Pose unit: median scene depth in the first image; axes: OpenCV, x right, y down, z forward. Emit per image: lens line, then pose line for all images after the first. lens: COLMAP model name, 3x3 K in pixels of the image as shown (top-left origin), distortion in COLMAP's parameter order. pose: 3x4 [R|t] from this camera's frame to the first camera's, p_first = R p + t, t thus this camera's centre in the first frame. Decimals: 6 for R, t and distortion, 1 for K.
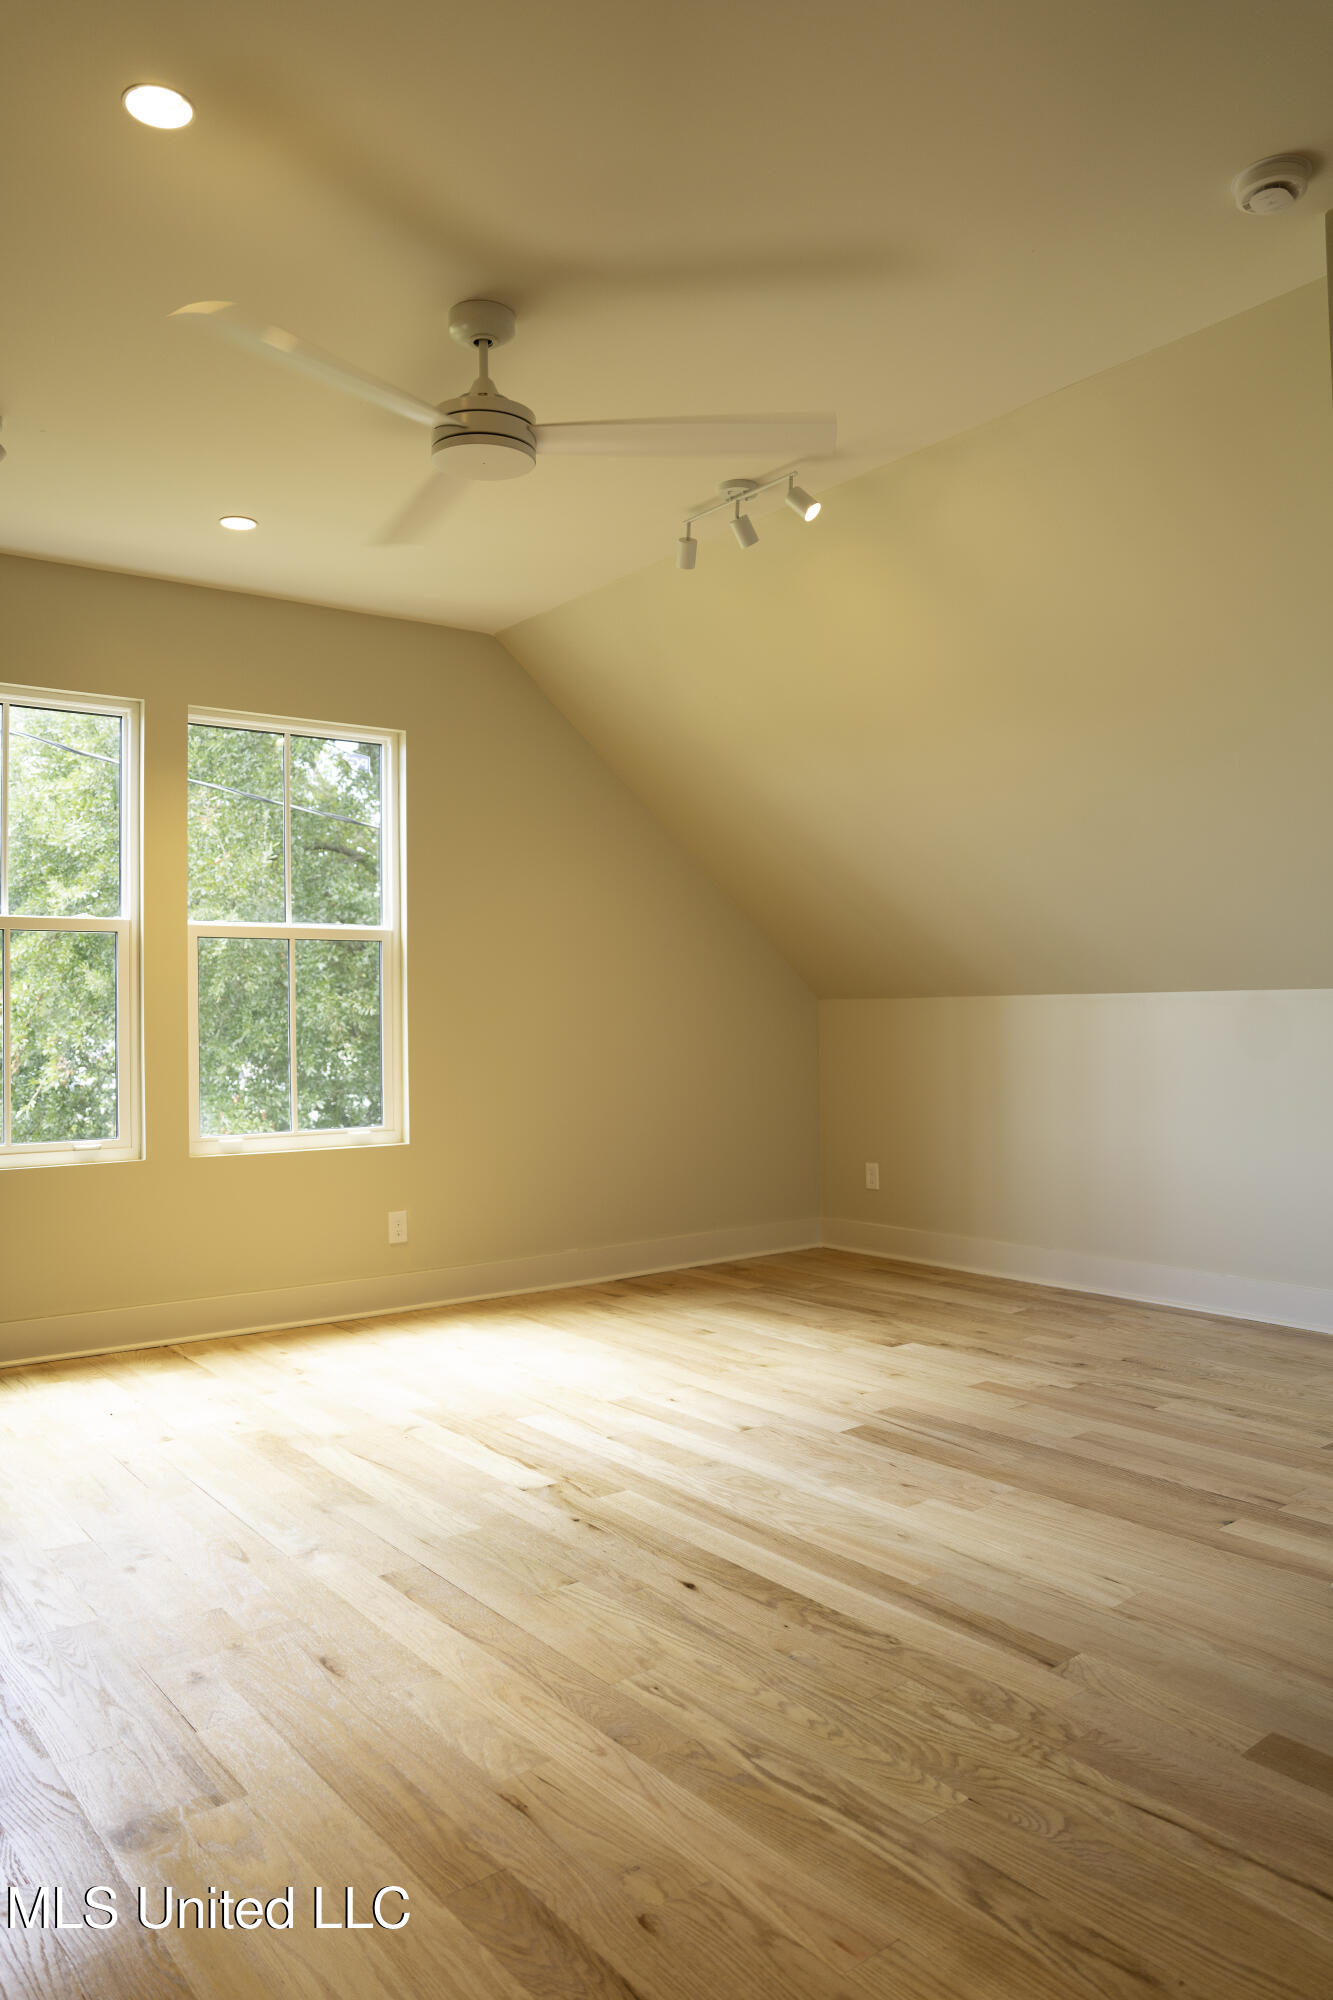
lens RADIAL K [[1367.4, 0, 666.5], [0, 1367.4, 1000.0], [0, 0, 1]] dist [-0.115690, 0.082109]
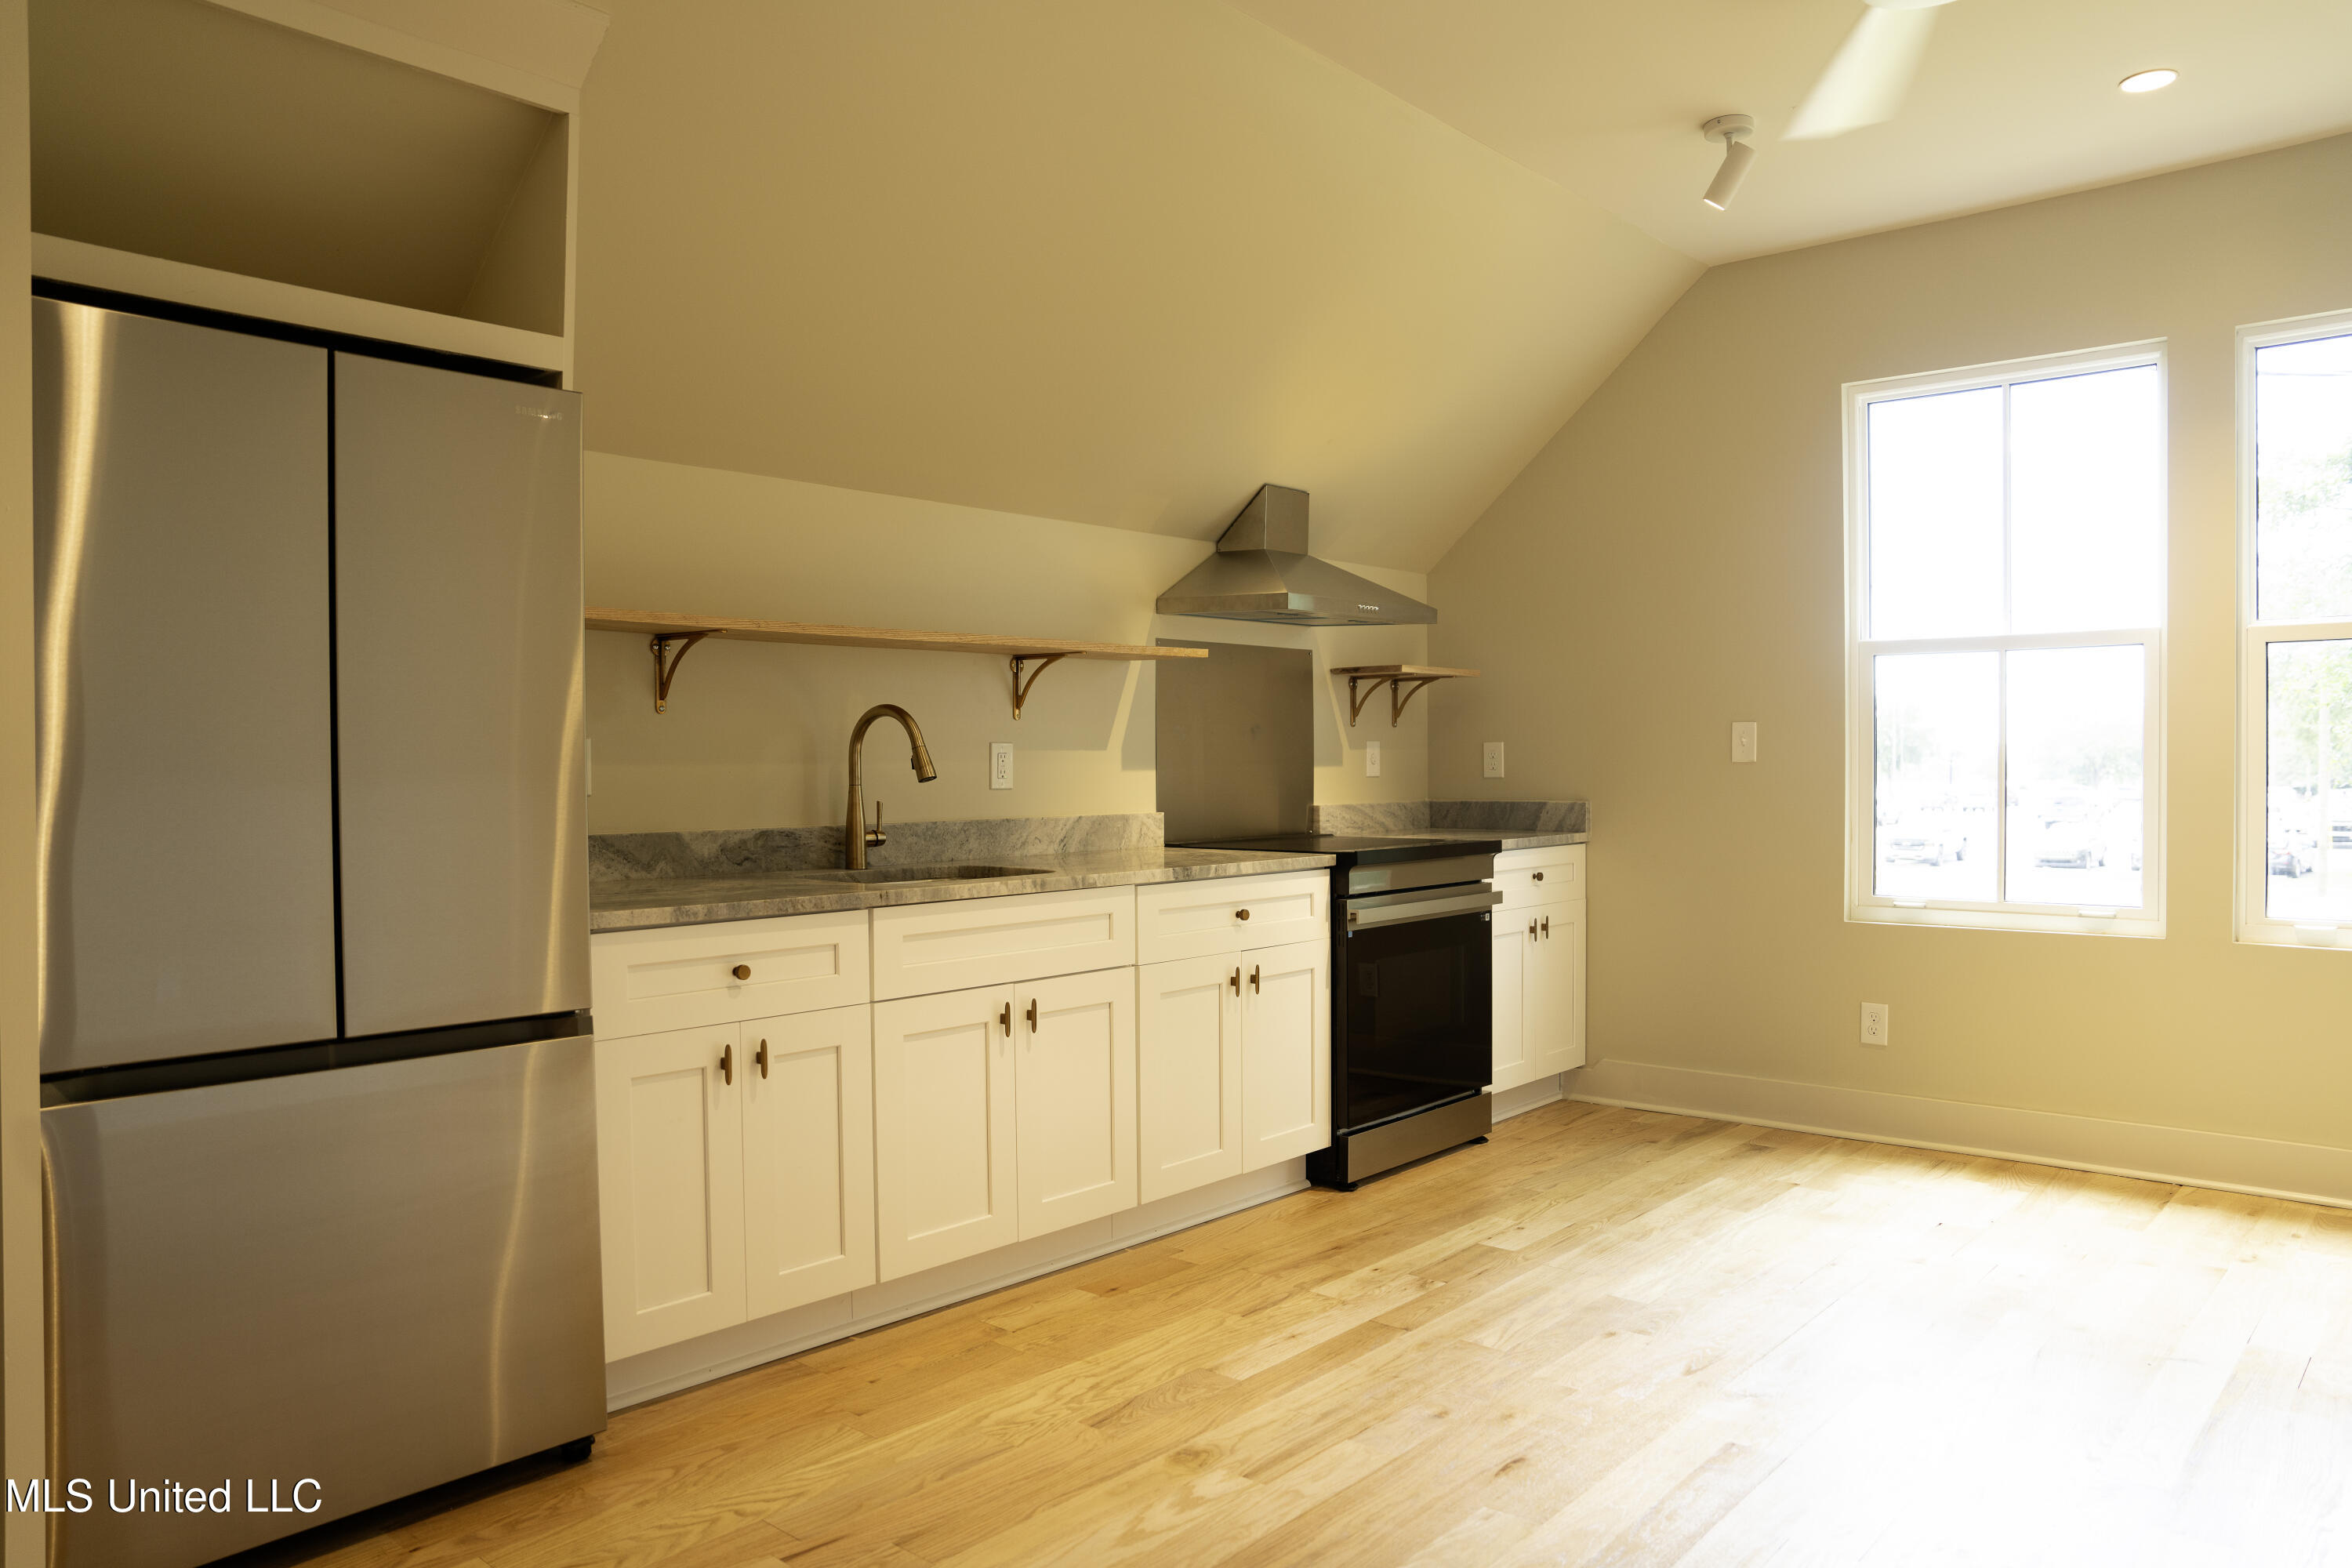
lens RADIAL K [[1608.1, 0, 1176.0], [0, 1608.1, 784.0], [0, 0, 1]] dist [-0.115690, 0.082109]
pose [[0.196396, 0.025462, -0.980194, 0.572340], [0.018080, 0.999399, 0.029584, -0.009467], [0.980358, -0.023532, 0.195817, 0.419955]]
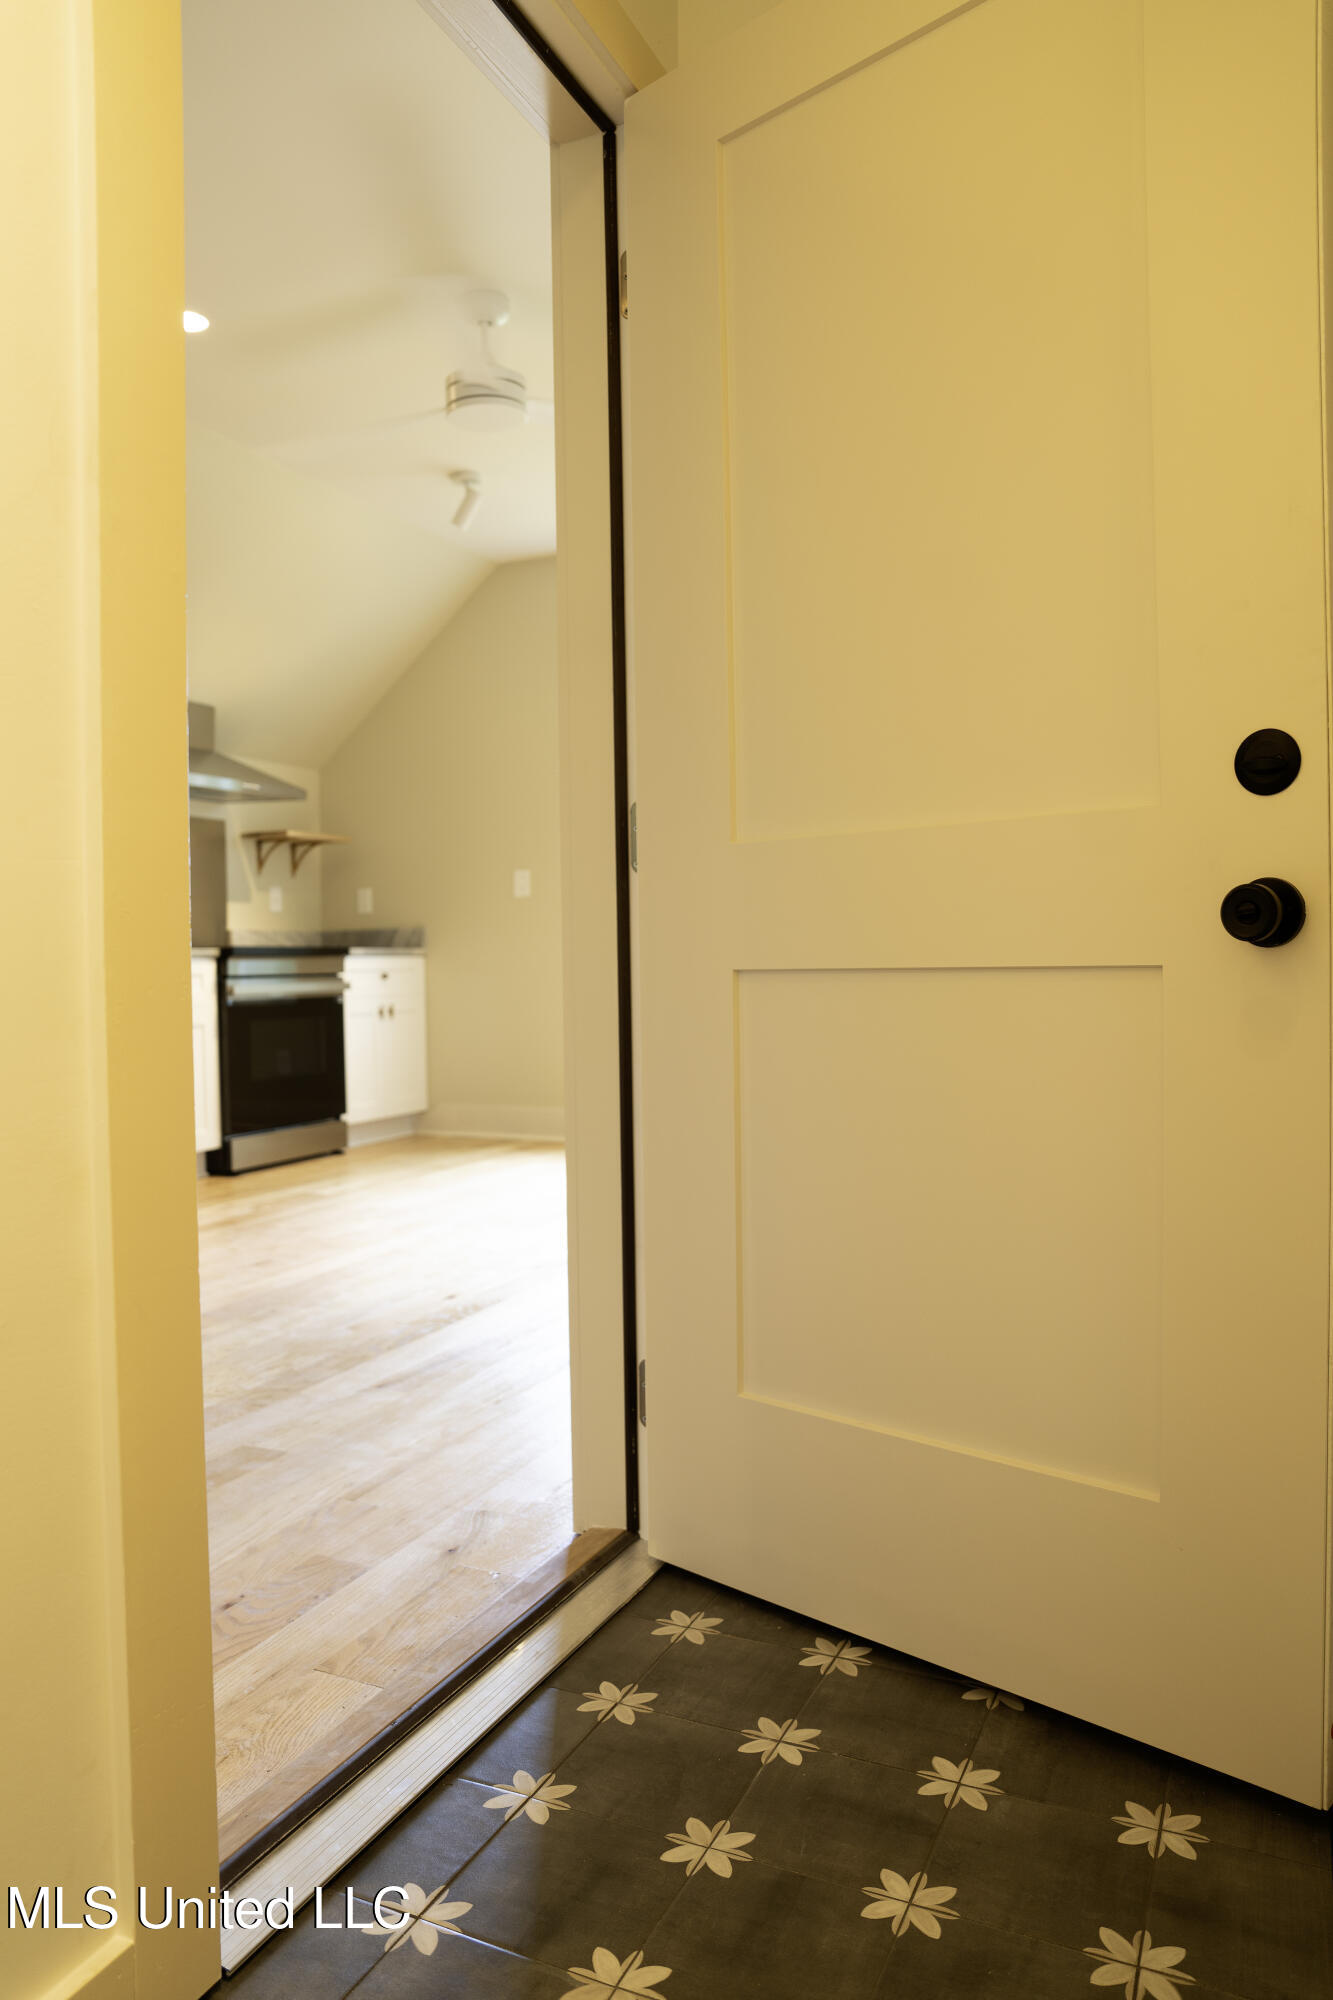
lens RADIAL K [[1410.7, 0, 666.5], [0, 1410.7, 1000.0], [0, 0, 1]] dist [-0.086967, -0.000105]
pose [[0.470425, 0.027347, -0.882016, 1.091581], [0.020997, 0.998890, 0.042169, 0.095702], [0.882190, -0.038357, 0.469328, 0.486812]]
